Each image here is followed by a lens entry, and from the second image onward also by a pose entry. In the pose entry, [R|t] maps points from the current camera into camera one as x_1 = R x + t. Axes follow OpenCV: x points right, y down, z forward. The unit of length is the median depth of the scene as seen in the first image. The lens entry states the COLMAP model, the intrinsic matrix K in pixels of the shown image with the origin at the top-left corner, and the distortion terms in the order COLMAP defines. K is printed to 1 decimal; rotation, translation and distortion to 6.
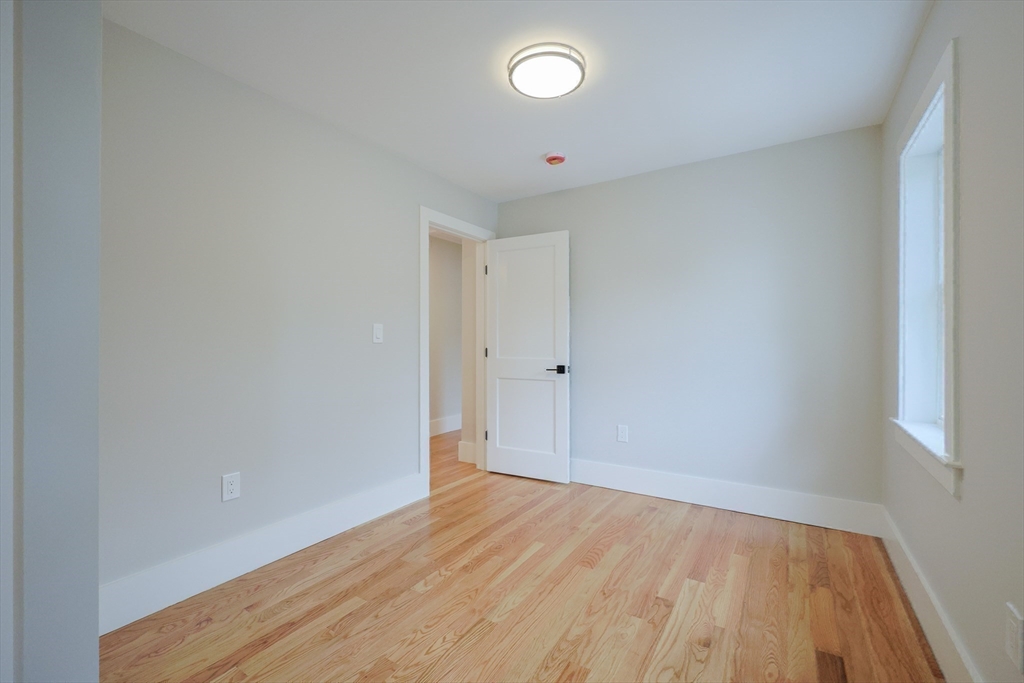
lens RADIAL K [[437.6, 0, 515.5], [0, 437.6, 341.7], [0, 0, 1]] dist [-0.004619, 0.000882]
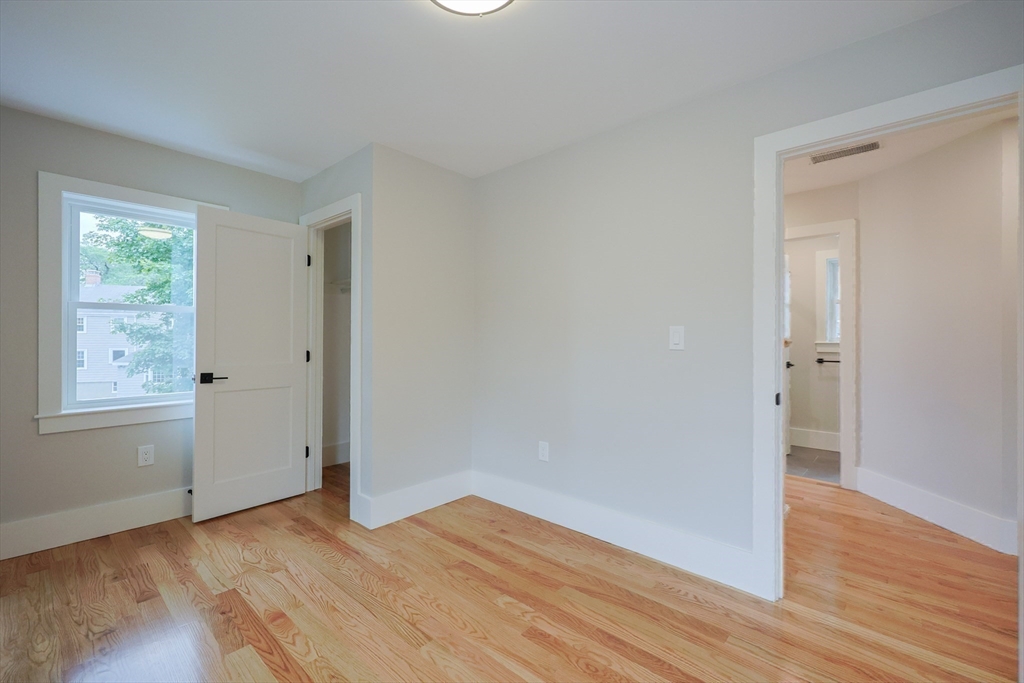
lens RADIAL K [[437.6, 0, 515.4], [0, 437.6, 337.5], [0, 0, 1]] dist [-0.004619, 0.000882]
pose [[-0.173488, 0.000909, -0.984836, 0.686781], [-0.003404, 0.999993, 0.001523, -0.026334], [0.984830, 0.003616, -0.173484, 1.103101]]
